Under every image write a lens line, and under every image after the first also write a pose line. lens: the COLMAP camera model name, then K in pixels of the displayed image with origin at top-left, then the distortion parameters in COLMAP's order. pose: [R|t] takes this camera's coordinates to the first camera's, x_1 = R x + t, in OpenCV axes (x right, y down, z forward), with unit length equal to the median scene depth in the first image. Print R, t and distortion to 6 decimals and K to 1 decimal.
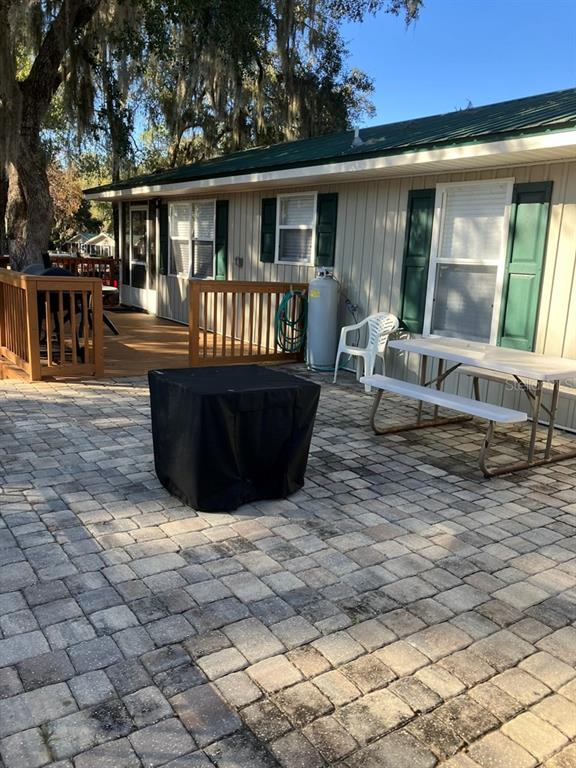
lens RADIAL K [[631.7, 0, 285.2], [0, 631.7, 381.3], [0, 0, 1]] dist [0.023848, -0.006671]
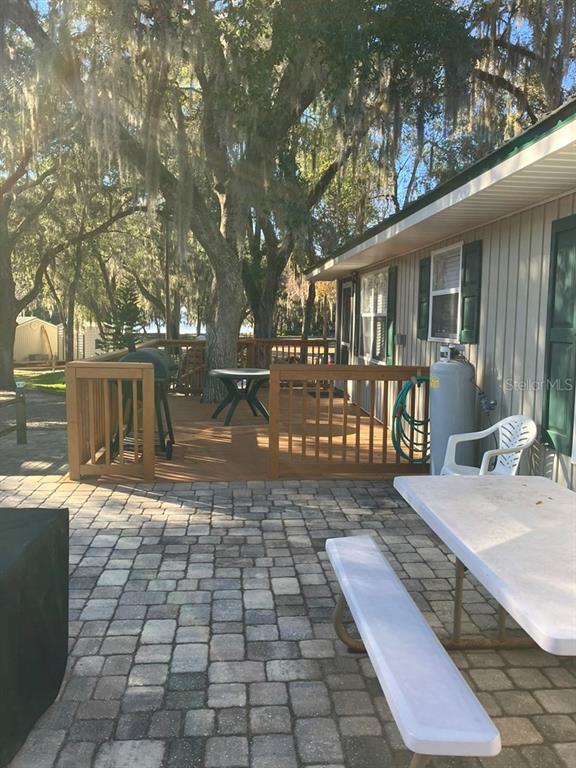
lens RADIAL K [[631.7, 0, 285.2], [0, 631.7, 381.3], [0, 0, 1]] dist [0.023848, -0.006671]
pose [[0.868443, 0.009354, -0.495701, 0.253297], [-0.071278, 0.991791, -0.106160, -0.057457], [0.490638, 0.127526, 0.861981, 0.333235]]
